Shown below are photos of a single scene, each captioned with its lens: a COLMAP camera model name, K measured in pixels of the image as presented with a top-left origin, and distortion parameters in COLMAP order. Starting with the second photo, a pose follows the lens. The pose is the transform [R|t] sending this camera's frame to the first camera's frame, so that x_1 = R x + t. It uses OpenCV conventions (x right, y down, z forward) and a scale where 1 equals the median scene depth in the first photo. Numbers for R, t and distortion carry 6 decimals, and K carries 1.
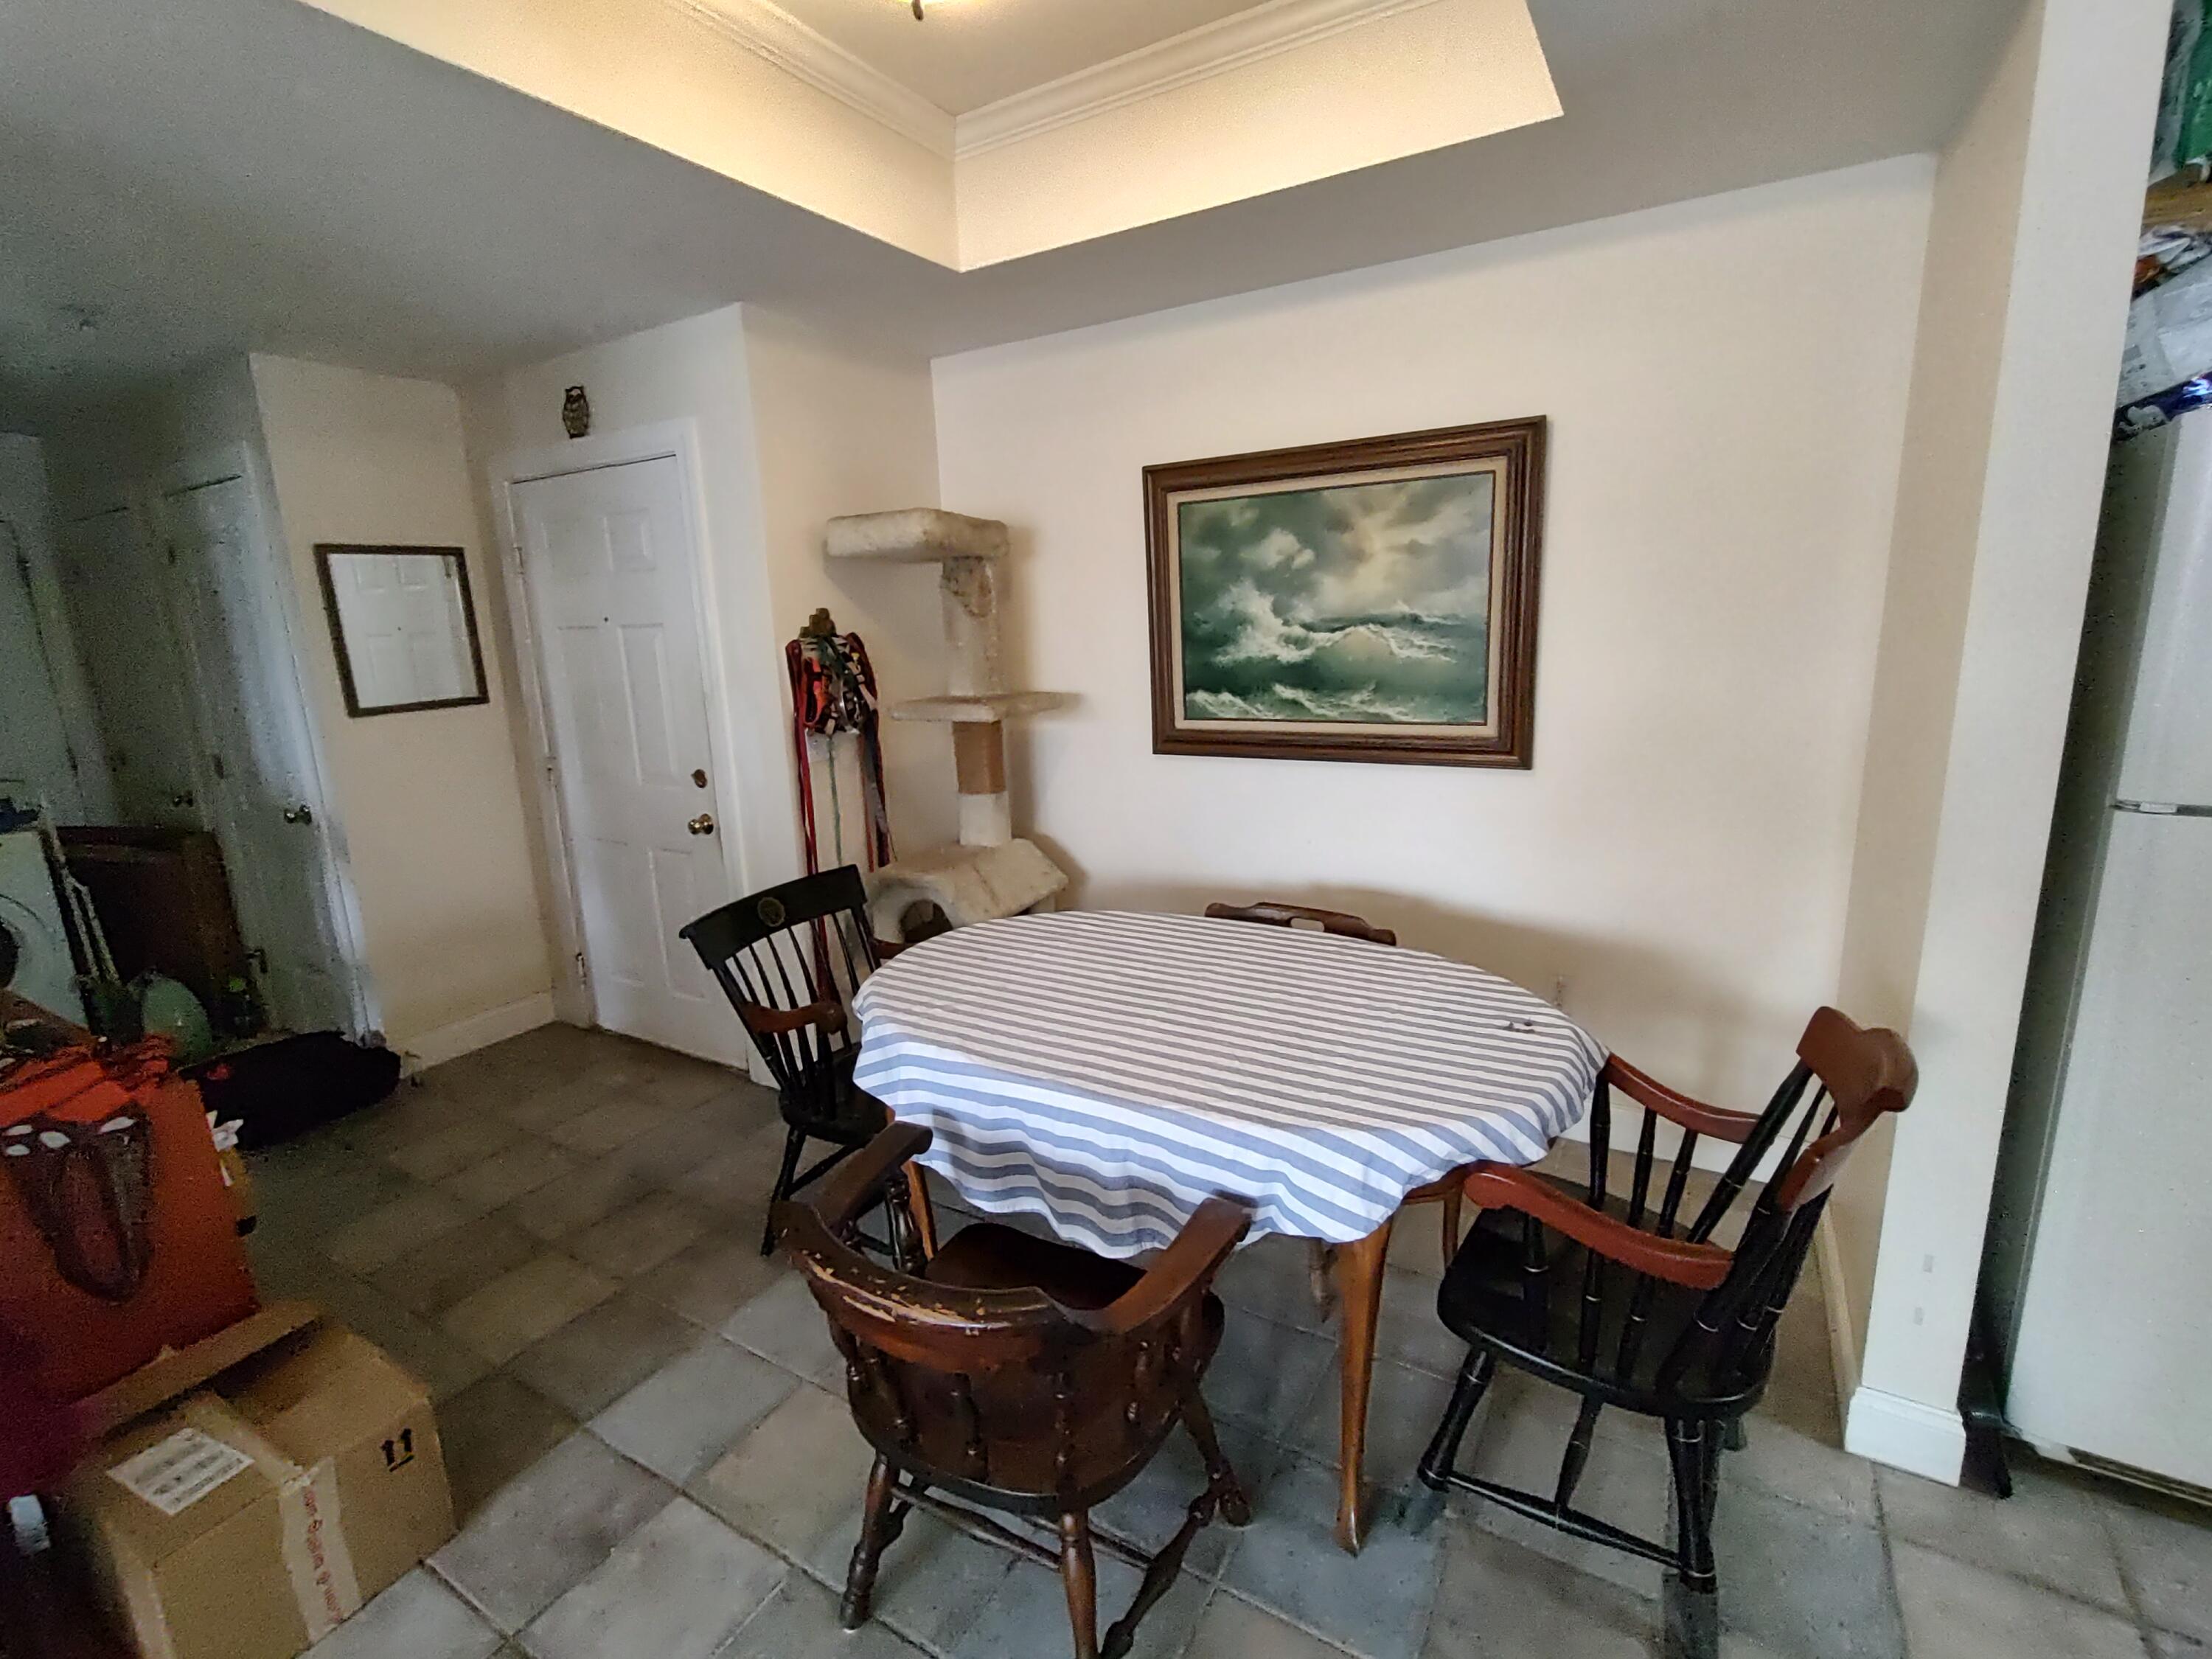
lens RADIAL K [[1005.3, 0, 1098.7], [0, 1005.3, 824.1], [0, 0, 1]] dist [-0.008656, 0.004145]
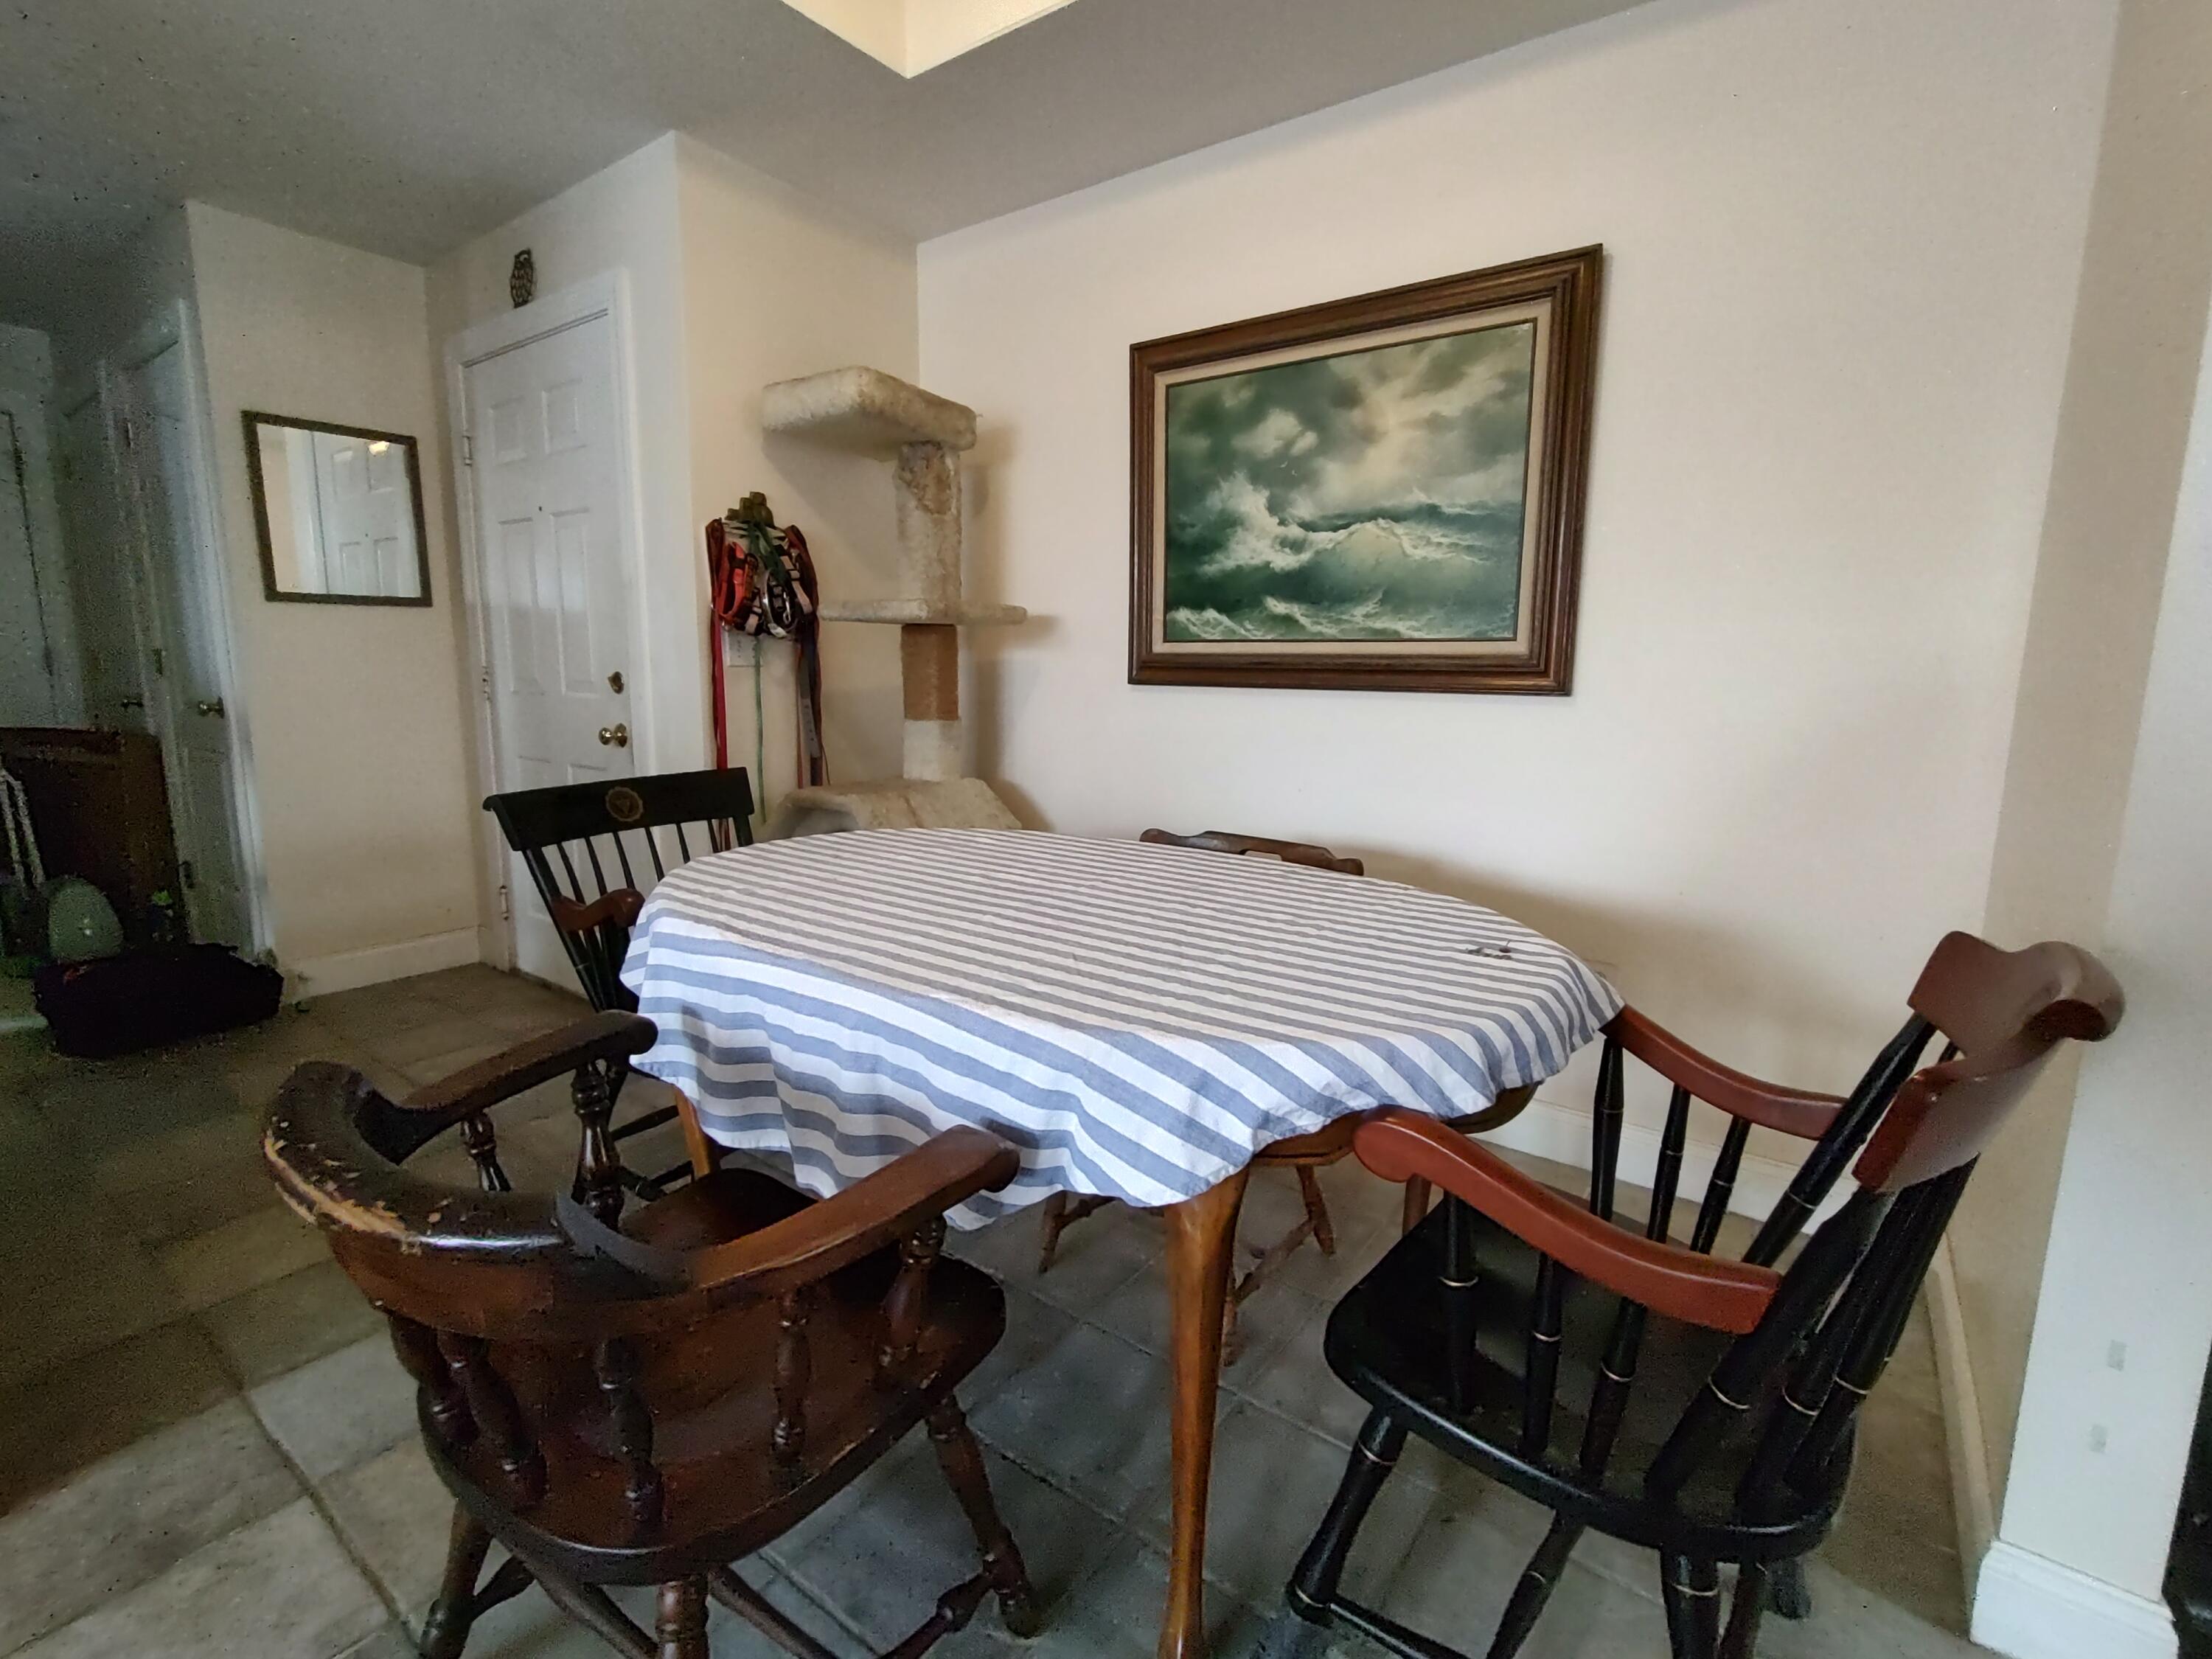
lens RADIAL K [[1005.3, 0, 1105.4], [0, 1005.3, 825.8], [0, 0, 1]] dist [-0.008656, 0.004145]
pose [[0.994649, 0.064719, -0.080523, 0.139364], [-0.068661, 0.996523, -0.047190, 0.114206], [0.077189, 0.052466, 0.995635, 0.191130]]
